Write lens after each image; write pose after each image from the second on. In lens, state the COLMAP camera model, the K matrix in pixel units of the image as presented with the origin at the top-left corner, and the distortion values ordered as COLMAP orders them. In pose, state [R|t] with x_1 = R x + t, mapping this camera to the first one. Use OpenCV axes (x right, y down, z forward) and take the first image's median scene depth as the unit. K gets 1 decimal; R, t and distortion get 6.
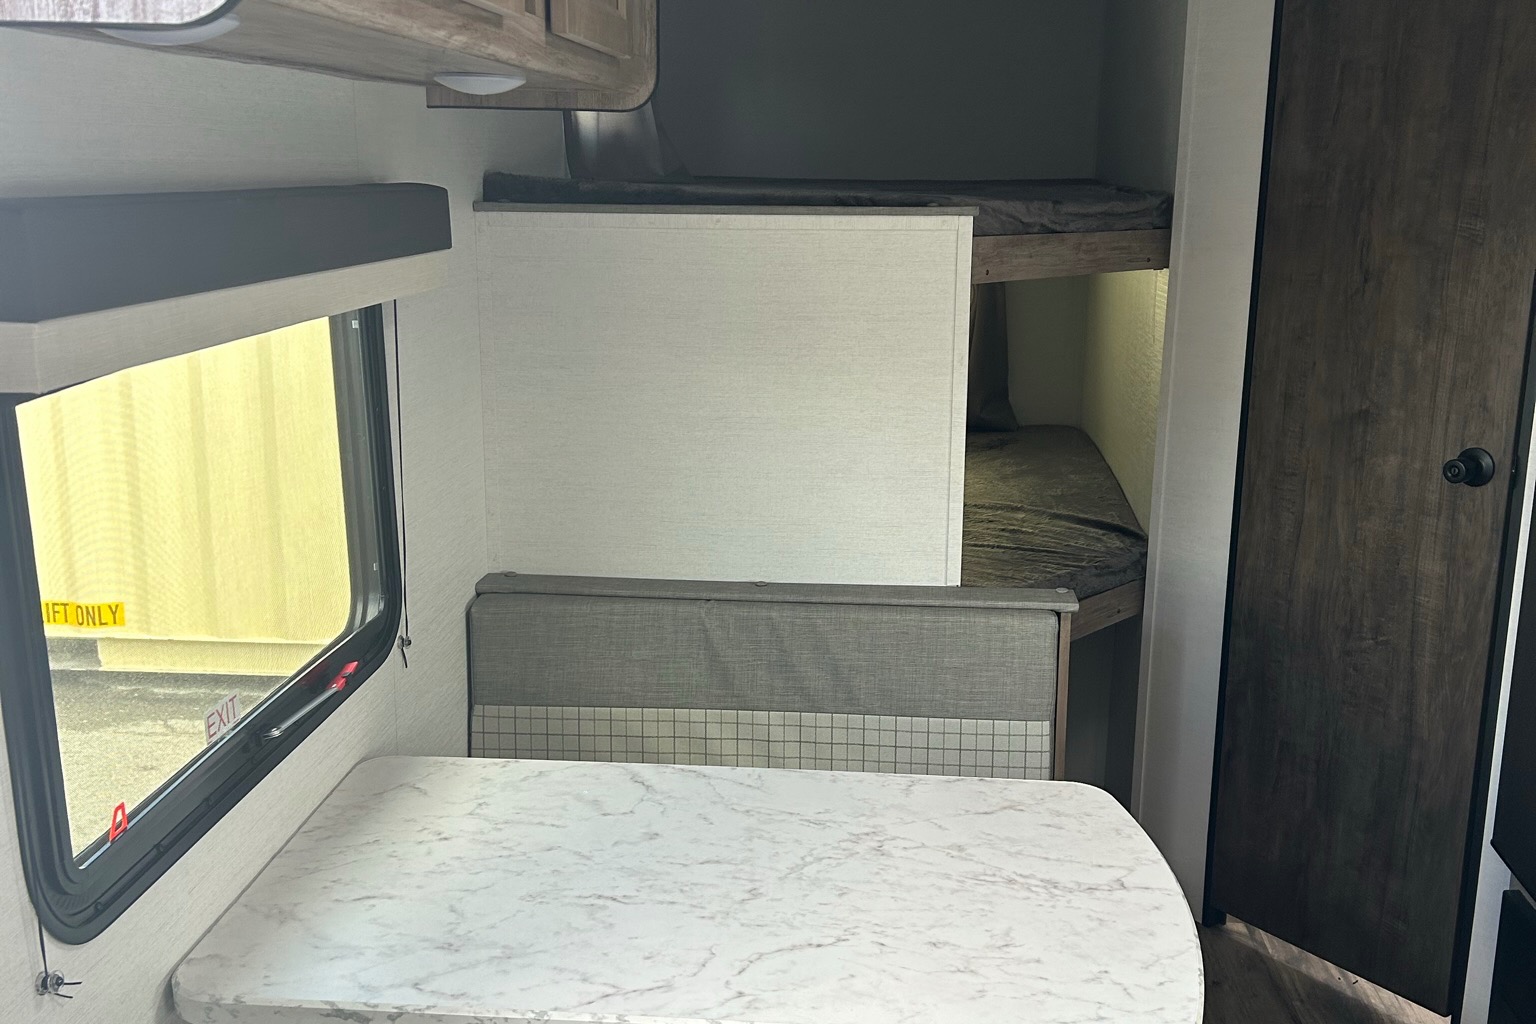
lens RADIAL K [[1537.9, 0, 768.0], [0, 1537.9, 546.1], [0, 0, 1]] dist [0.130936, -0.335737]
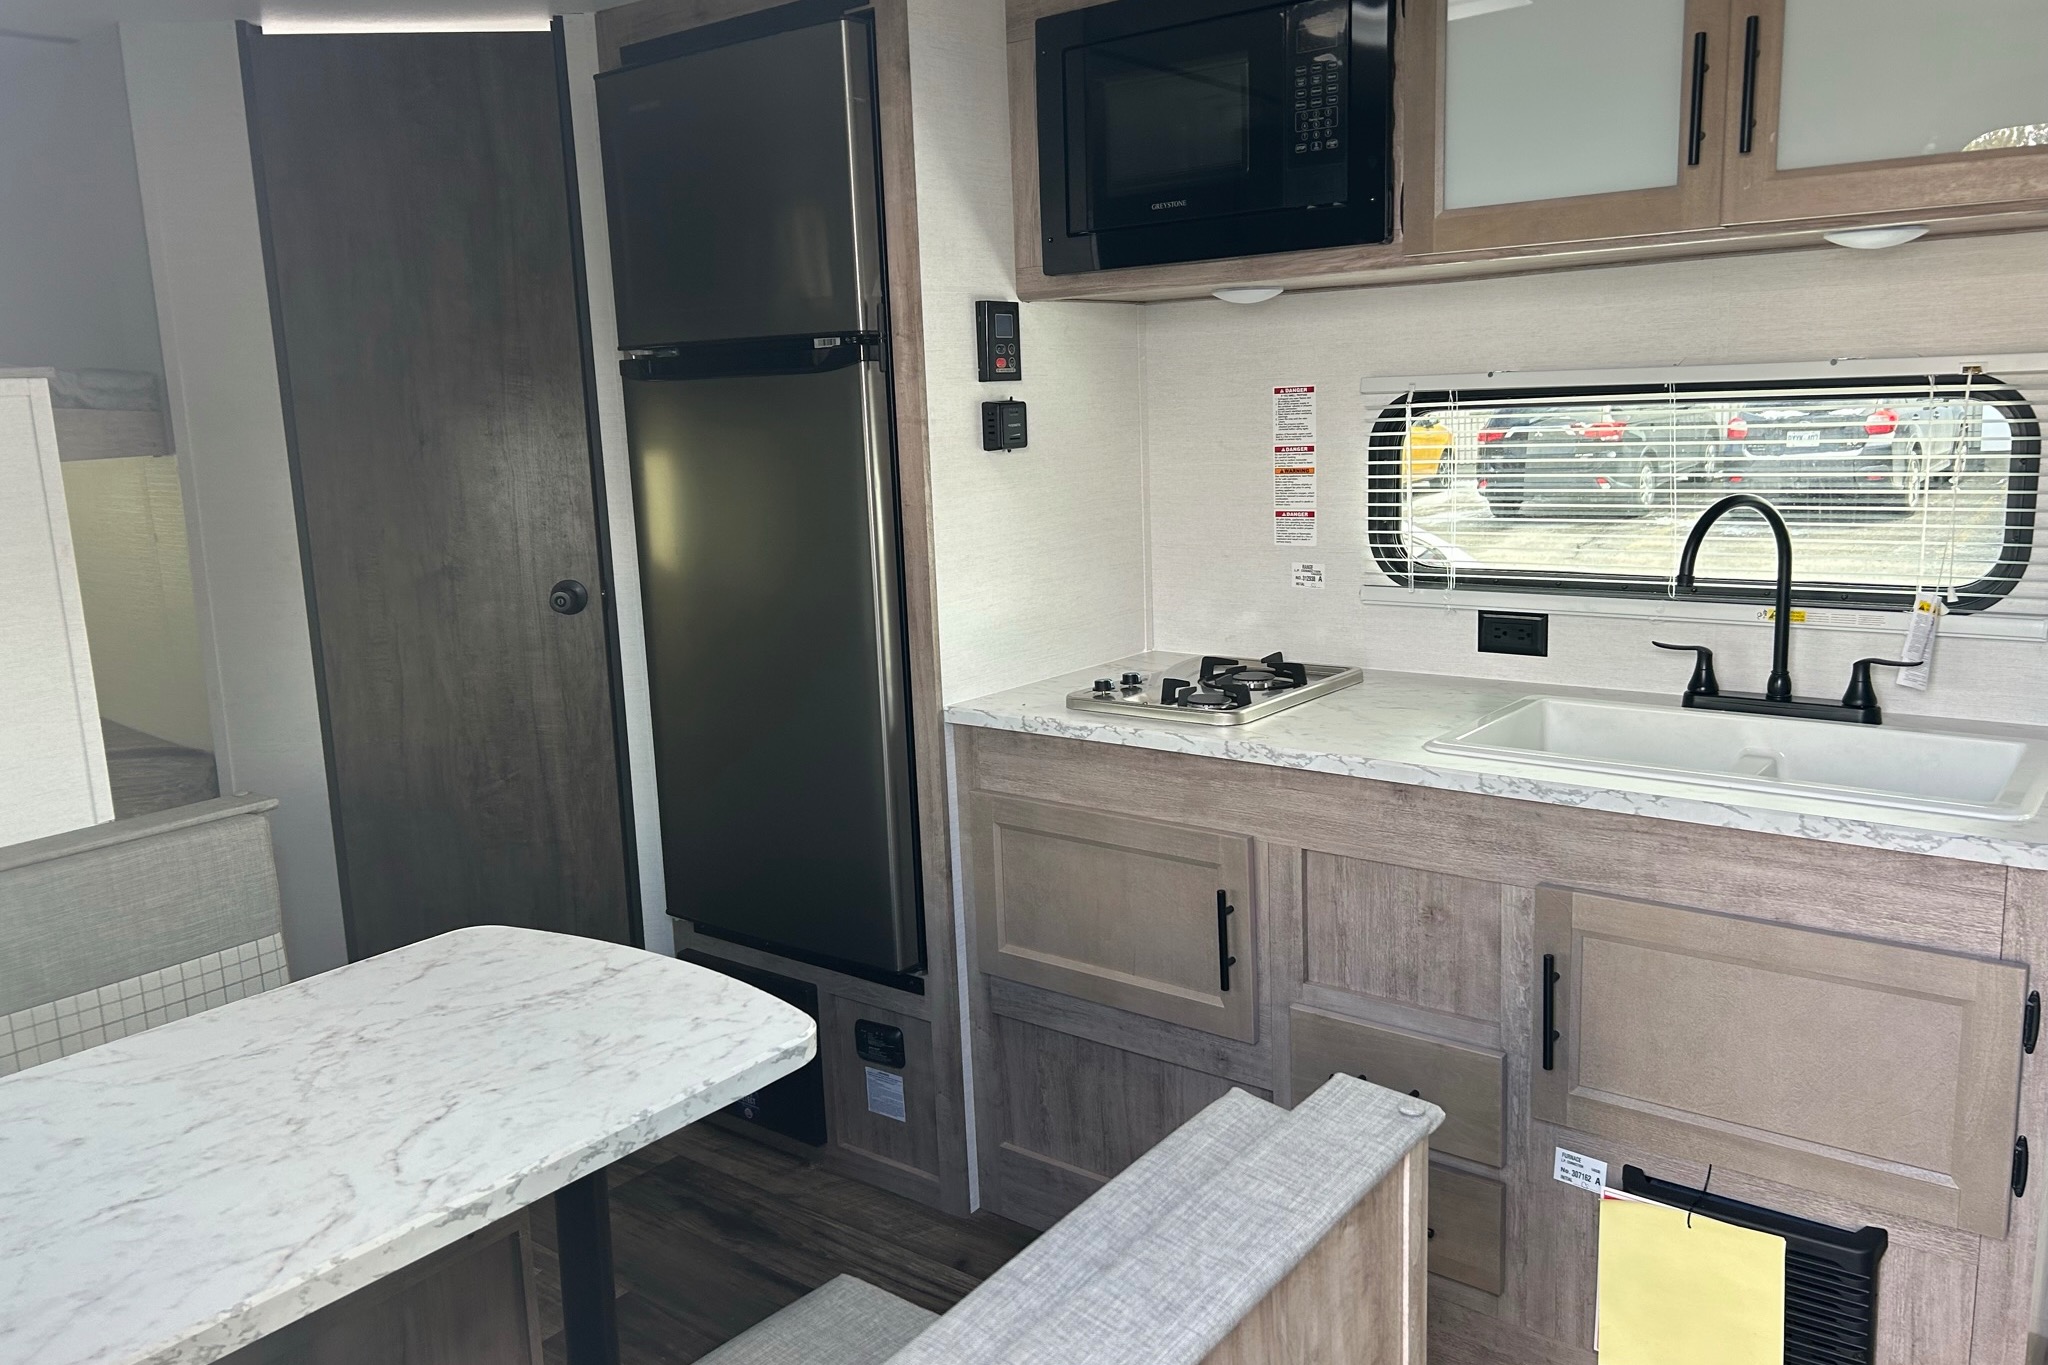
lens RADIAL K [[1563.4, 0, 1024.0], [0, 1563.4, 682.5], [0, 0, 1]] dist [0.056102, -0.000930]
pose [[0.547752, -0.182844, 0.816417, -0.297289], [0.245804, 0.967931, 0.051862, 0.030265], [-0.799718, 0.172271, 0.575130, 0.096963]]
